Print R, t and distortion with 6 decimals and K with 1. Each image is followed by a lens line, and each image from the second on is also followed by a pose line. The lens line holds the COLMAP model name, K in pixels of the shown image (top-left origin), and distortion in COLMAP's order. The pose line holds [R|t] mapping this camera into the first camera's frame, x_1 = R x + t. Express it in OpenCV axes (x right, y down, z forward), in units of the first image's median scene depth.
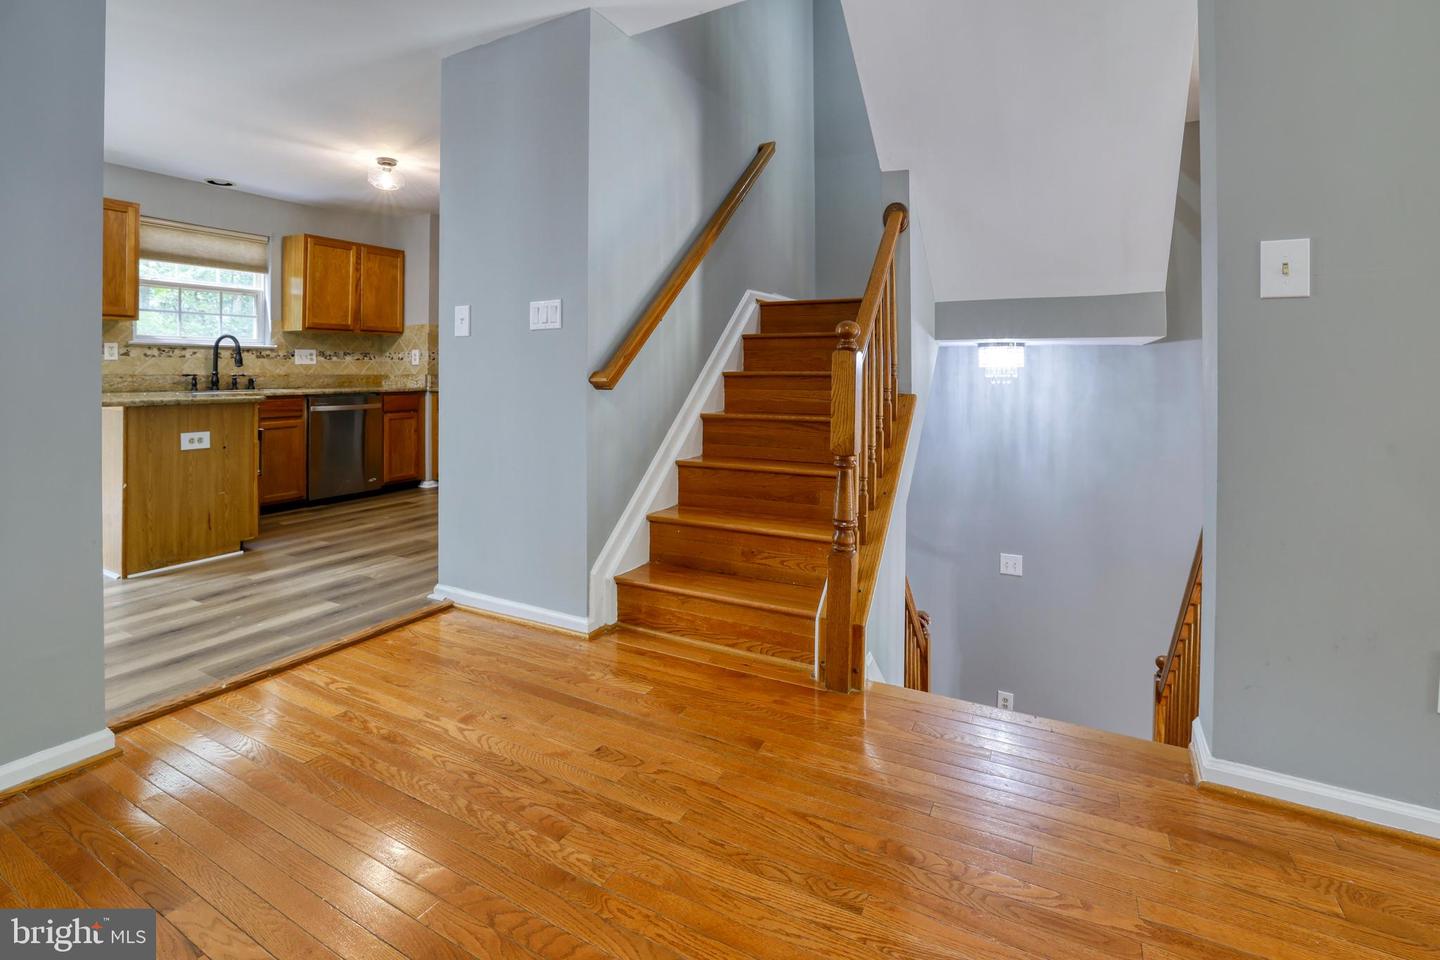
lens RADIAL K [[662.4, 0, 715.6], [0, 662.4, 380.7], [0, 0, 1]] dist [-0.039970, 0.010650]
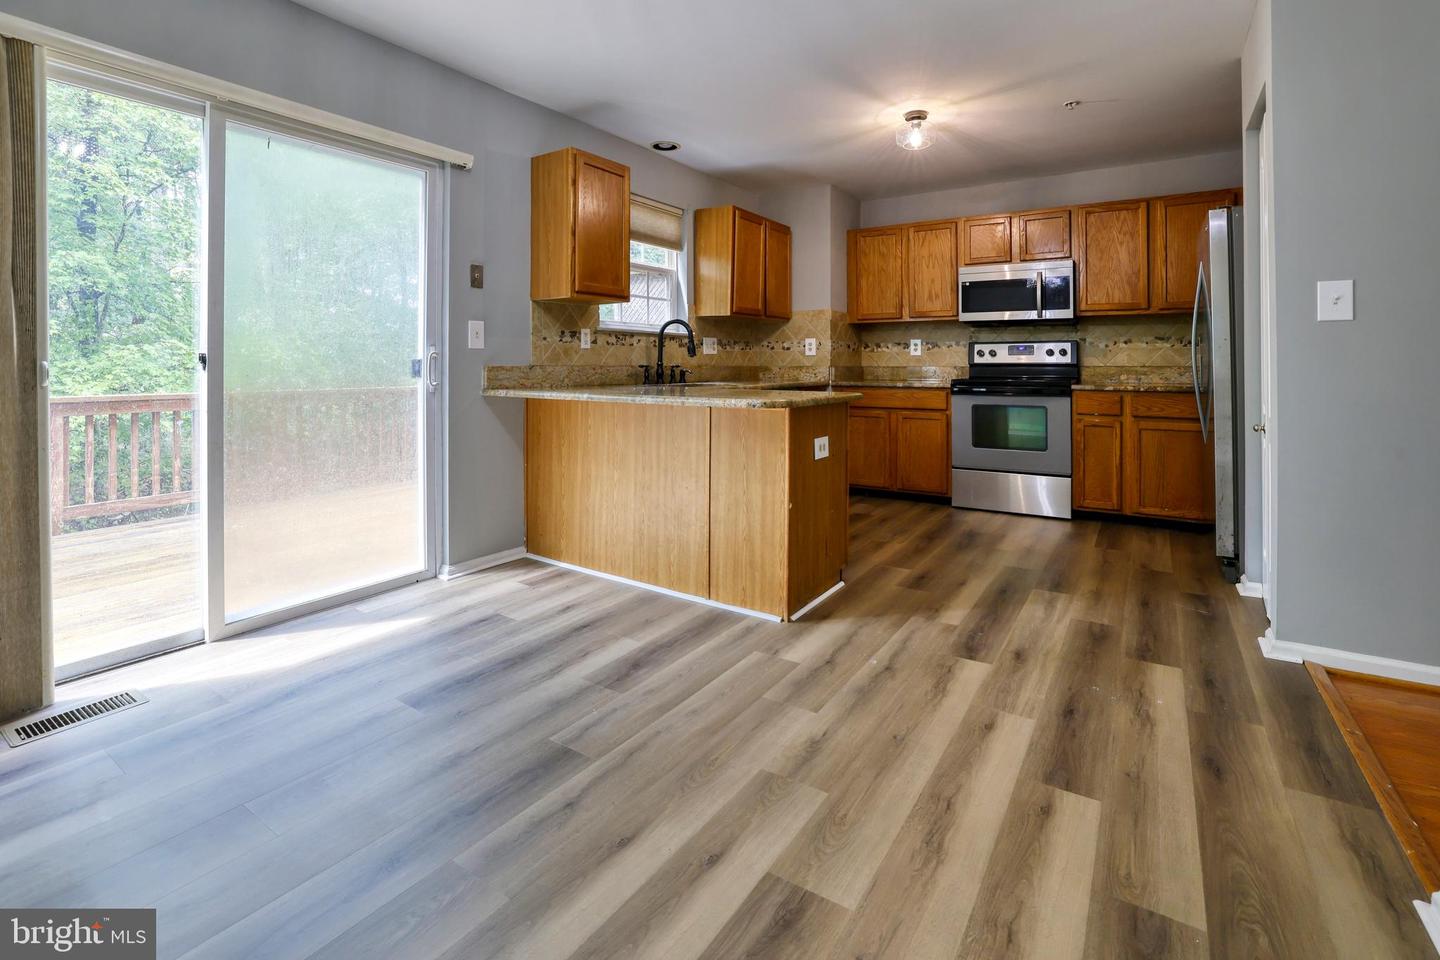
lens RADIAL K [[662.4, 0, 715.6], [0, 662.4, 380.7], [0, 0, 1]] dist [-0.039970, 0.010650]
pose [[0.996884, 0.005600, -0.078680, -0.581743], [-0.004600, 0.999906, 0.012891, -0.000969], [0.078745, -0.012489, 0.996817, 0.109467]]
